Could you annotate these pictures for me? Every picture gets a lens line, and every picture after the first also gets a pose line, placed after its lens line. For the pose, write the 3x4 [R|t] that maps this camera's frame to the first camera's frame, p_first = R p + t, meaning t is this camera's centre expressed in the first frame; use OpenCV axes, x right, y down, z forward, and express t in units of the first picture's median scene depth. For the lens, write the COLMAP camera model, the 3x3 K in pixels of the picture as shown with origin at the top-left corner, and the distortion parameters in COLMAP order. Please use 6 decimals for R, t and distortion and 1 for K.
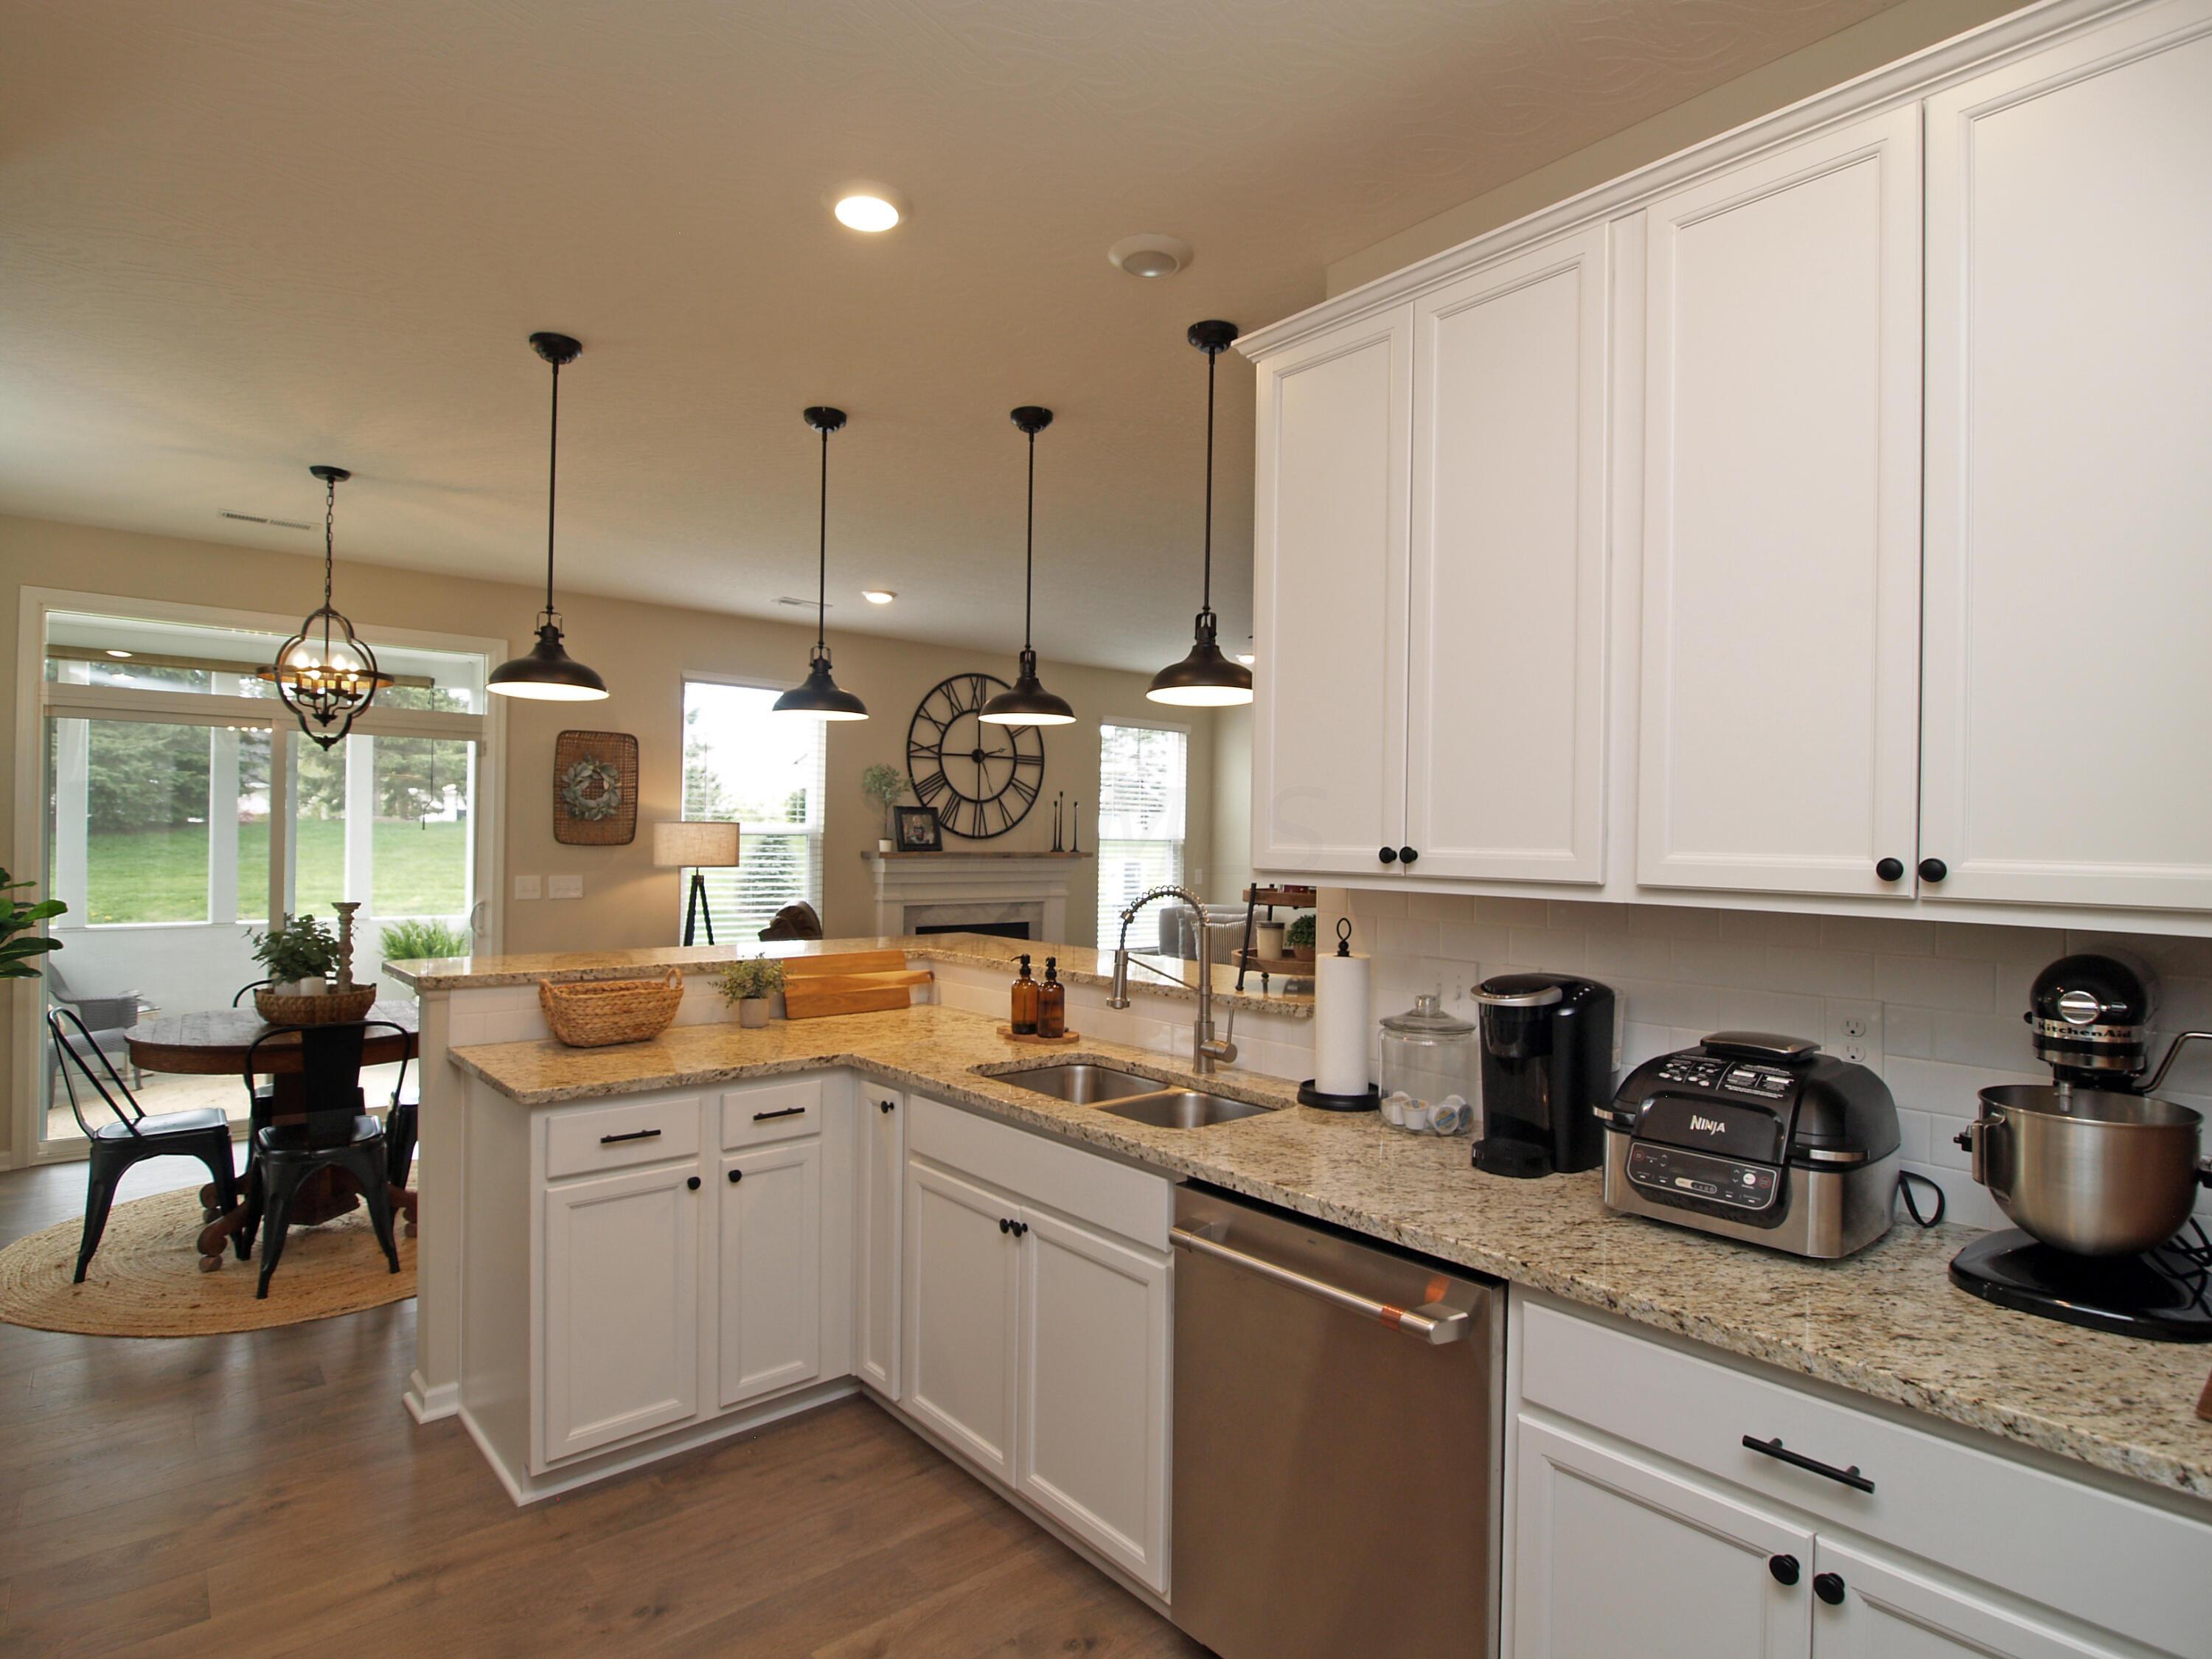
lens RADIAL K [[1153.0, 0, 1098.1], [0, 1153.0, 839.9], [0, 0, 1]] dist [-0.014892, -0.001939]
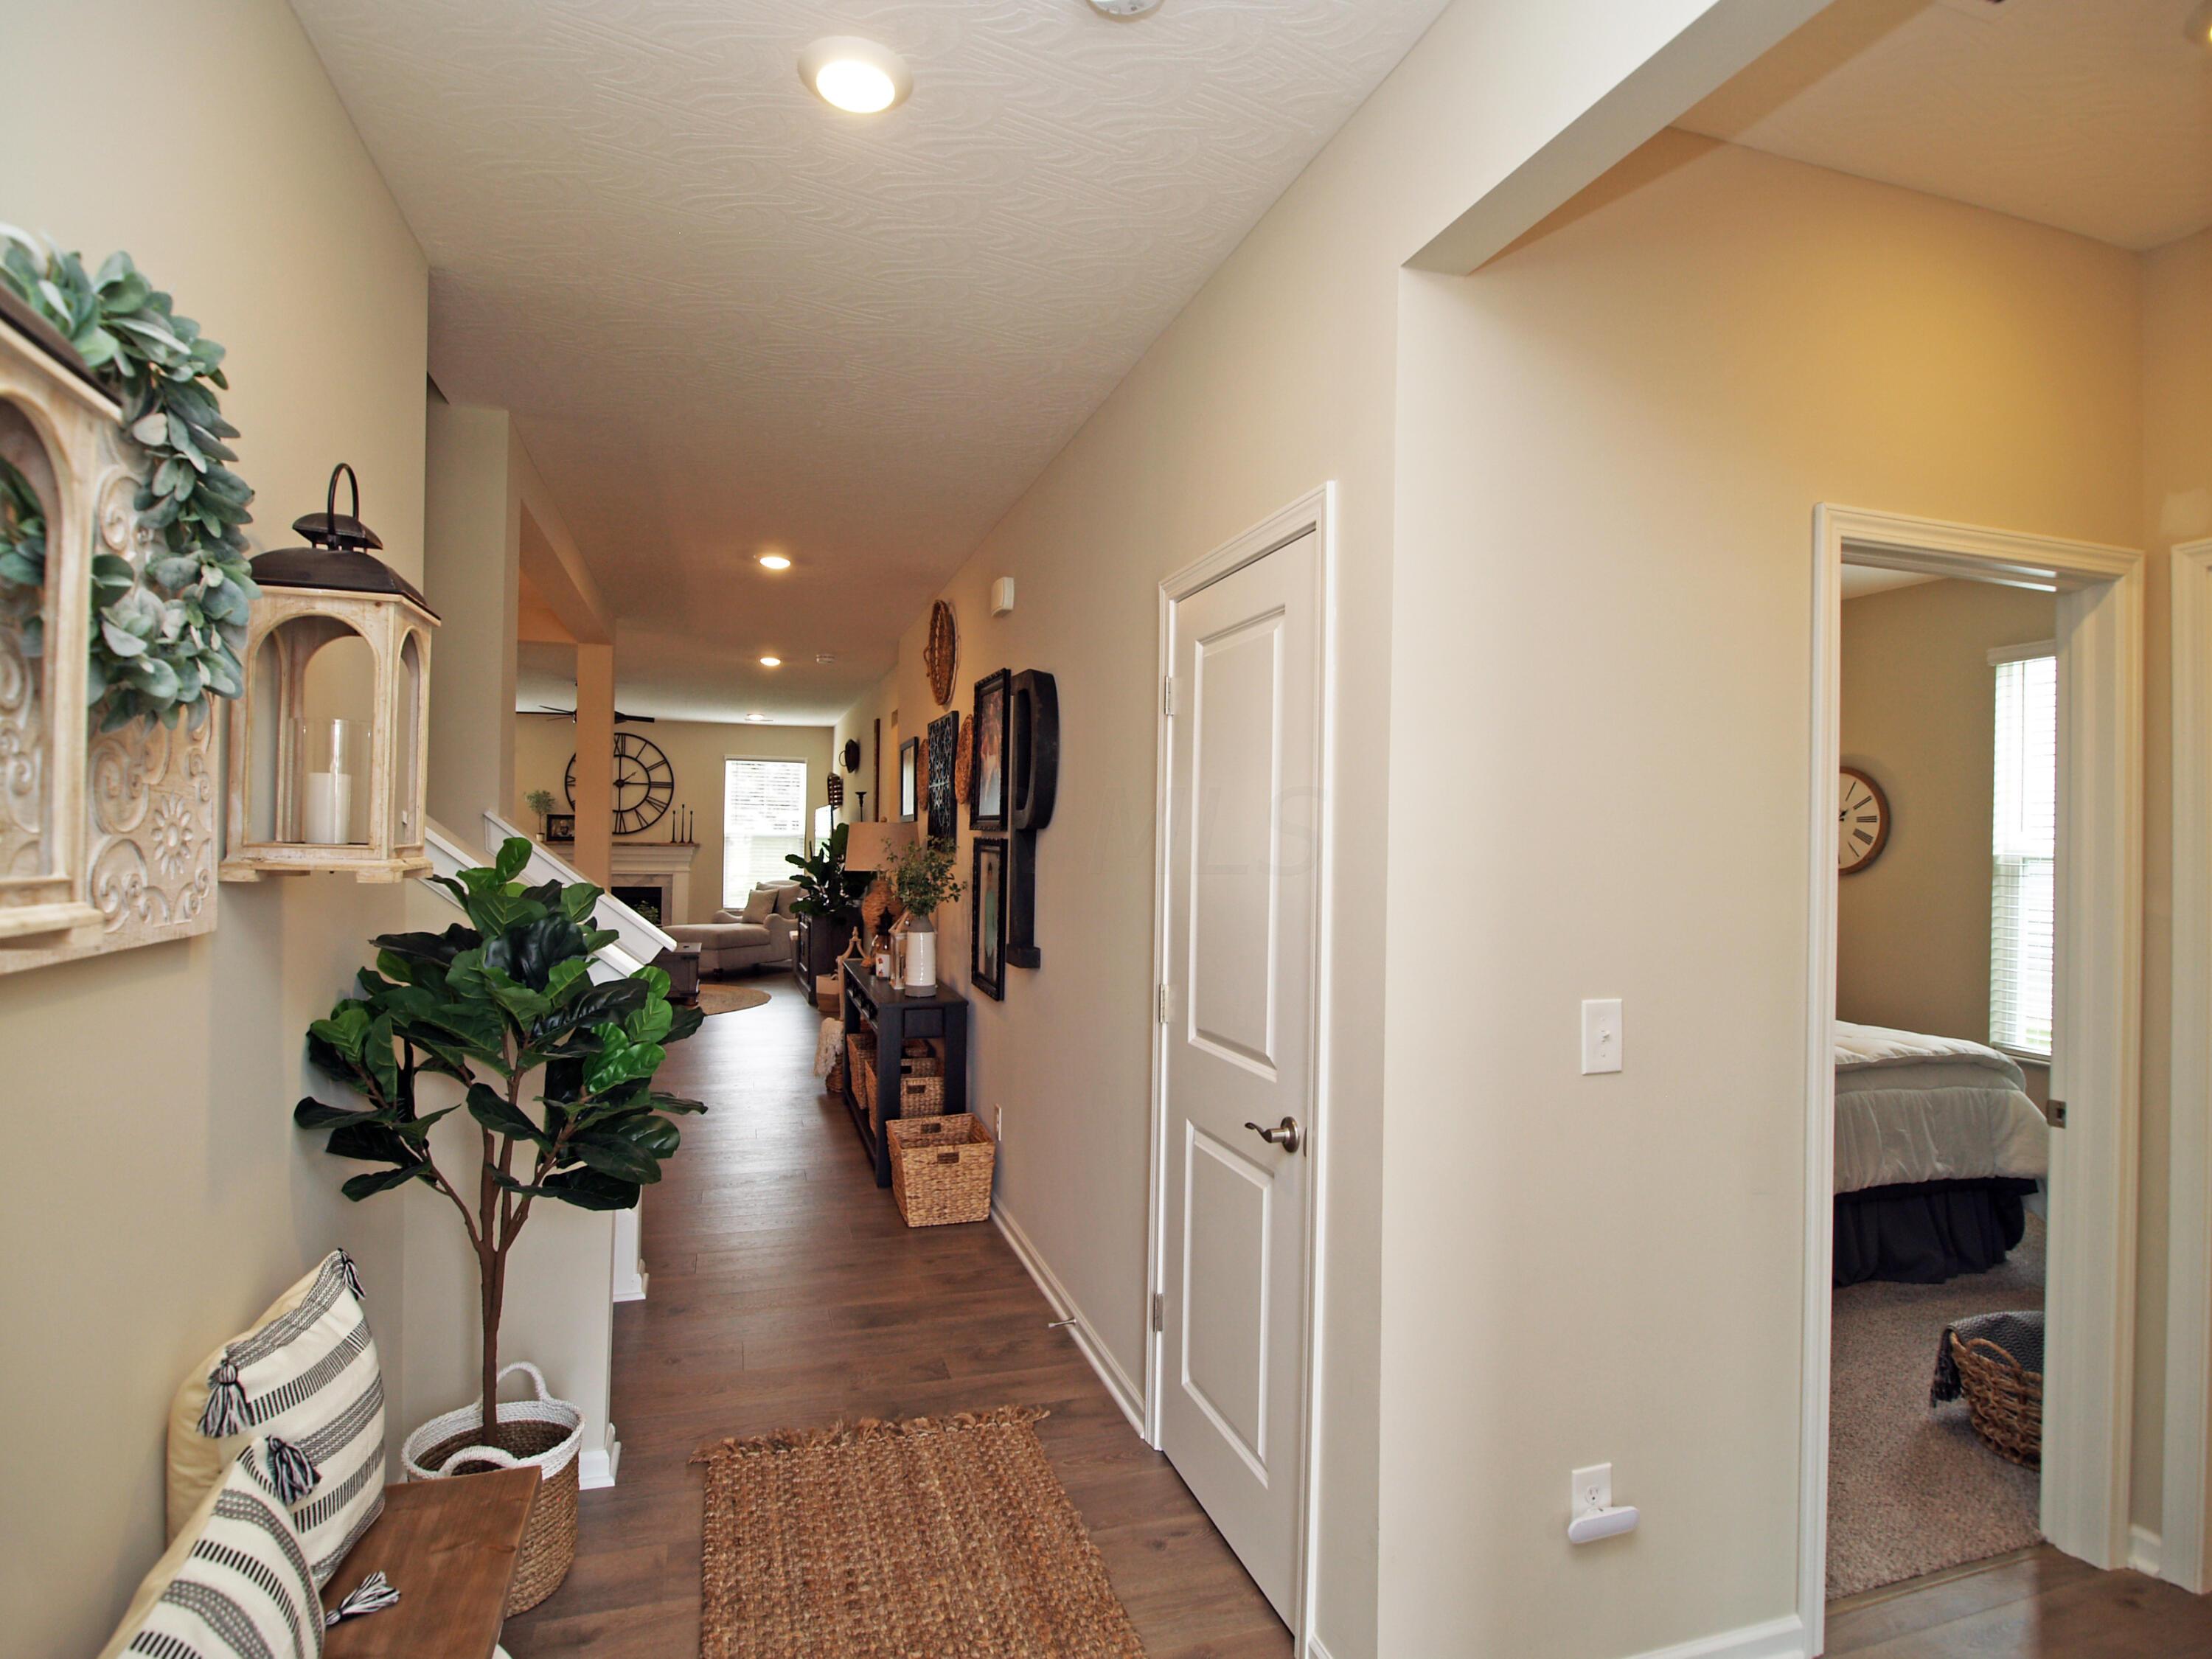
lens RADIAL K [[1153.0, 0, 1101.9], [0, 1153.0, 833.0], [0, 0, 1]] dist [-0.014892, -0.001939]
pose [[0.924270, 0.001405, -0.381737, 1.412441], [-0.007078, 0.999884, -0.013457, 0.017579], [0.381674, 0.015140, 0.924173, -0.299837]]
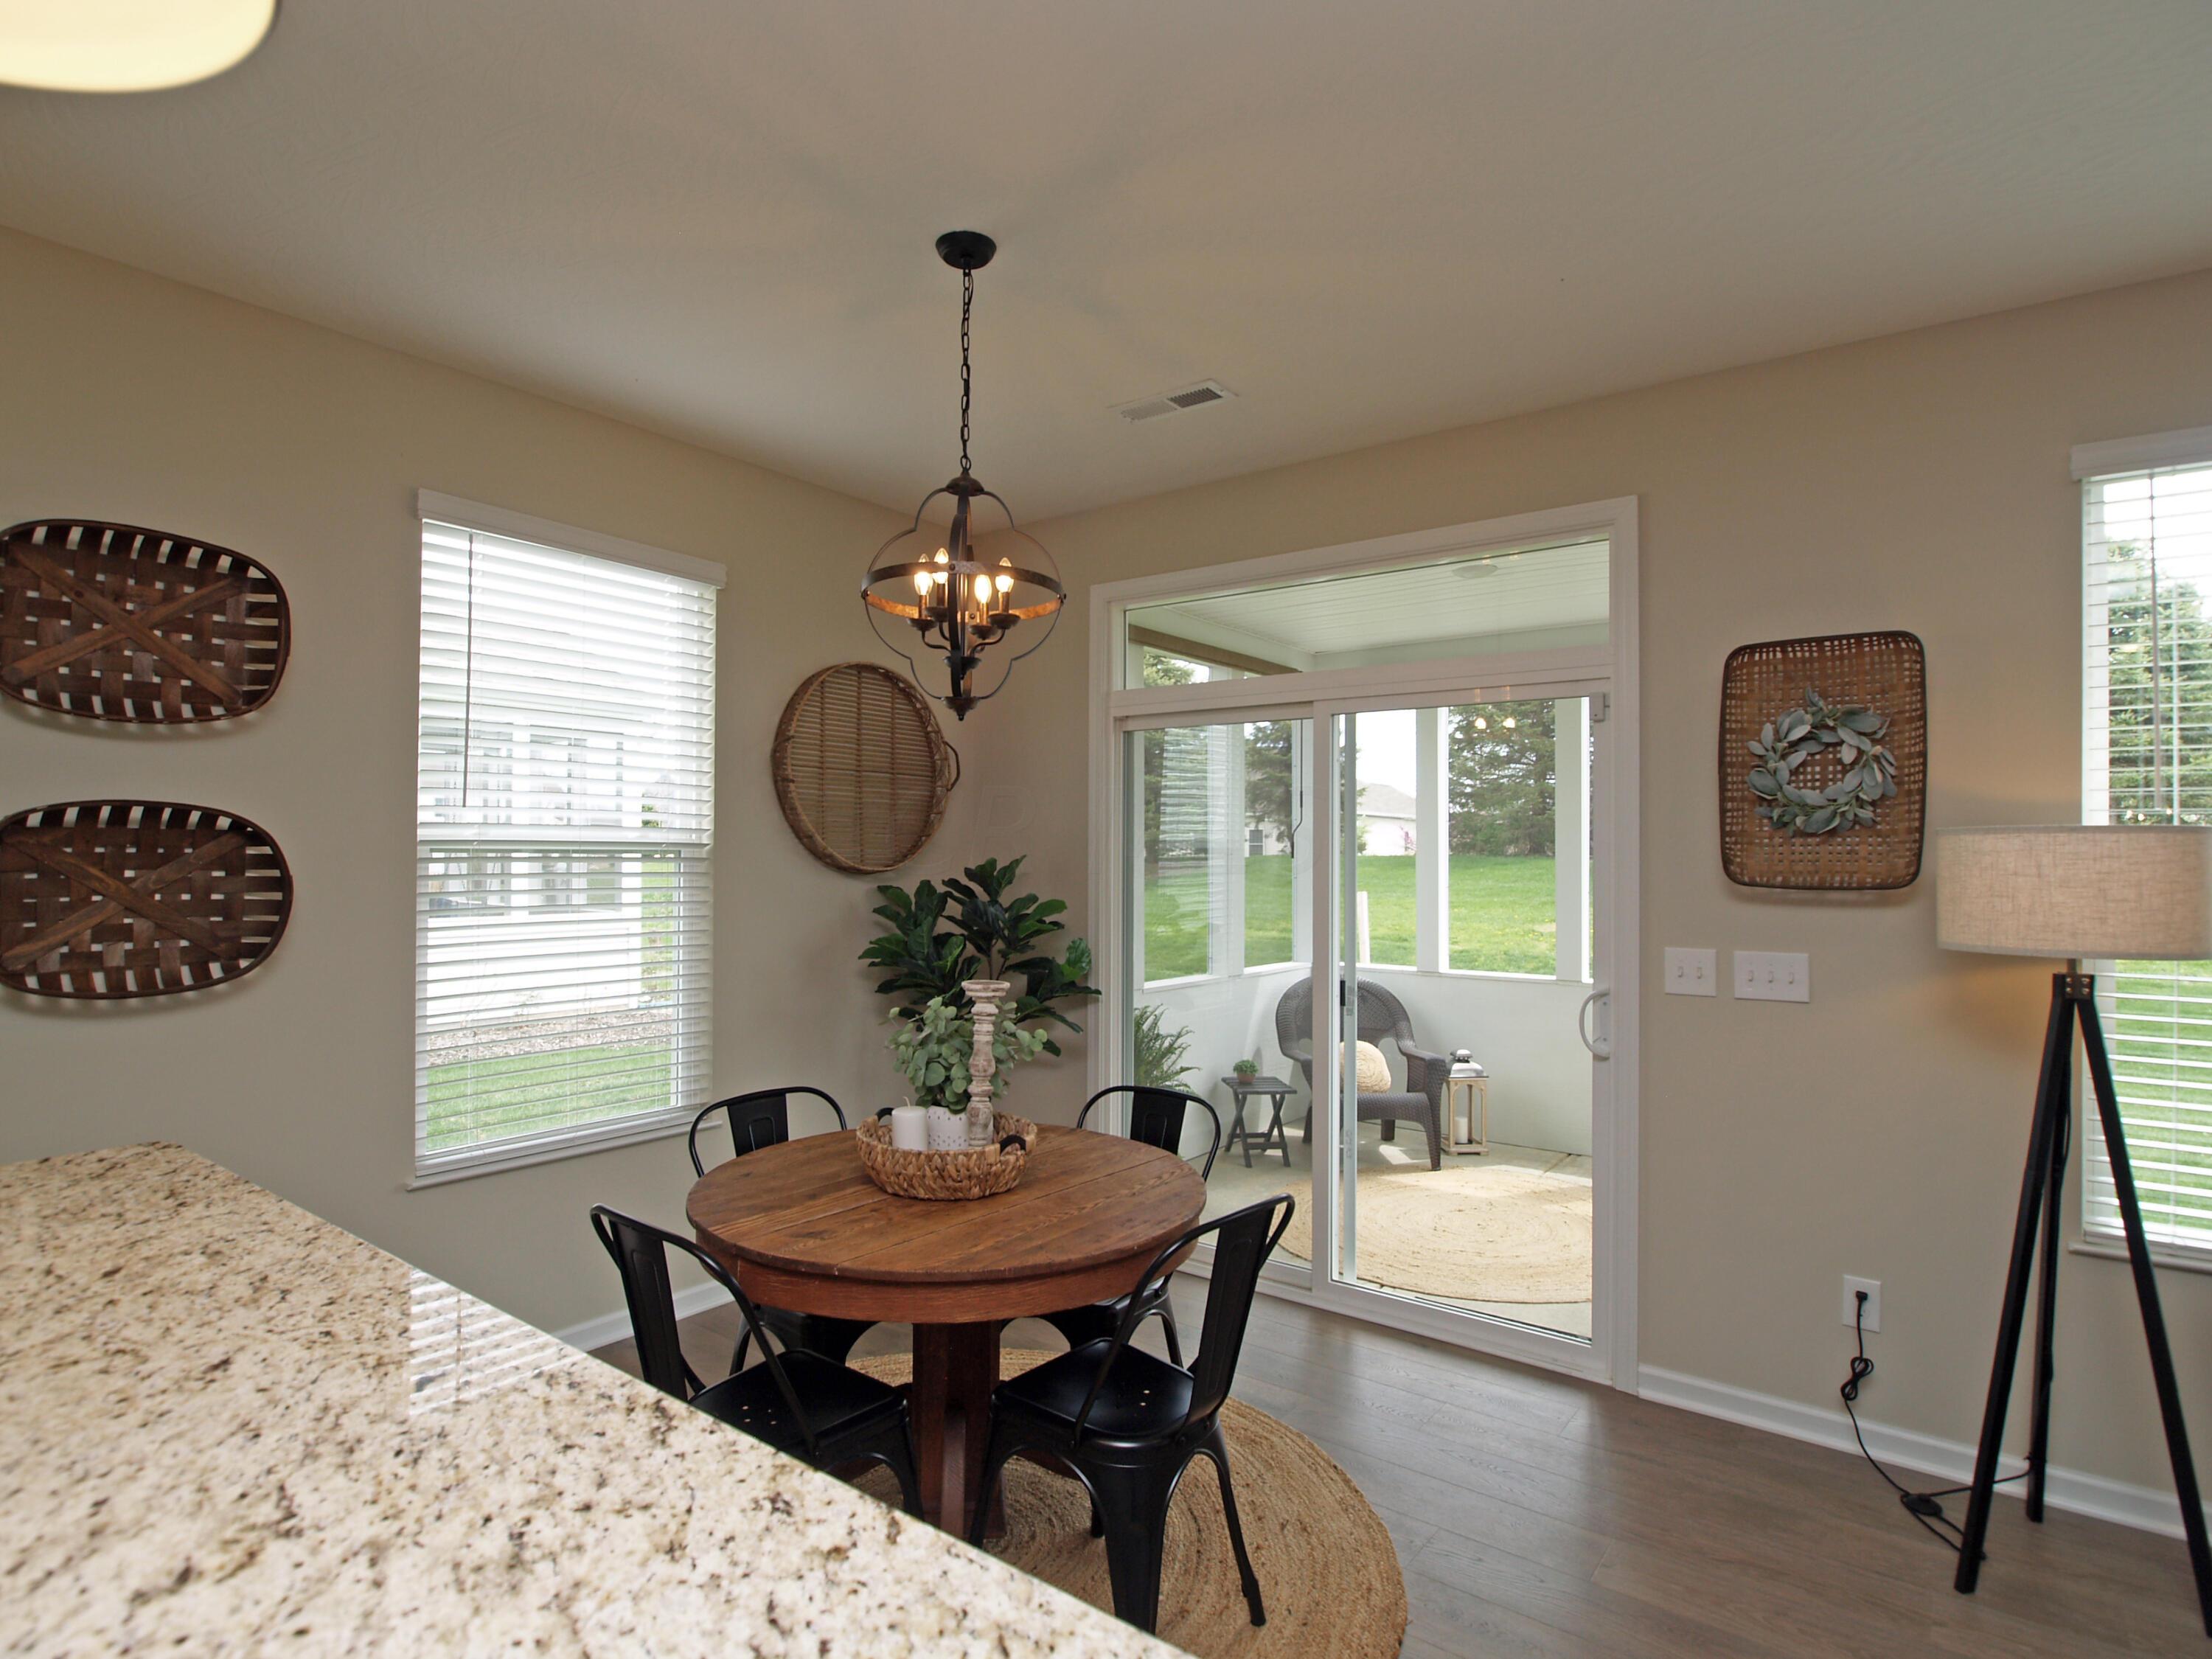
lens RADIAL K [[1153.0, 0, 1103.1], [0, 1153.0, 832.5], [0, 0, 1]] dist [-0.014892, -0.001939]
pose [[0.212883, -0.033745, -0.976495, -0.055897], [-0.006679, 0.999330, -0.035990, 0.000571], [0.977055, 0.014183, 0.212515, 0.605722]]
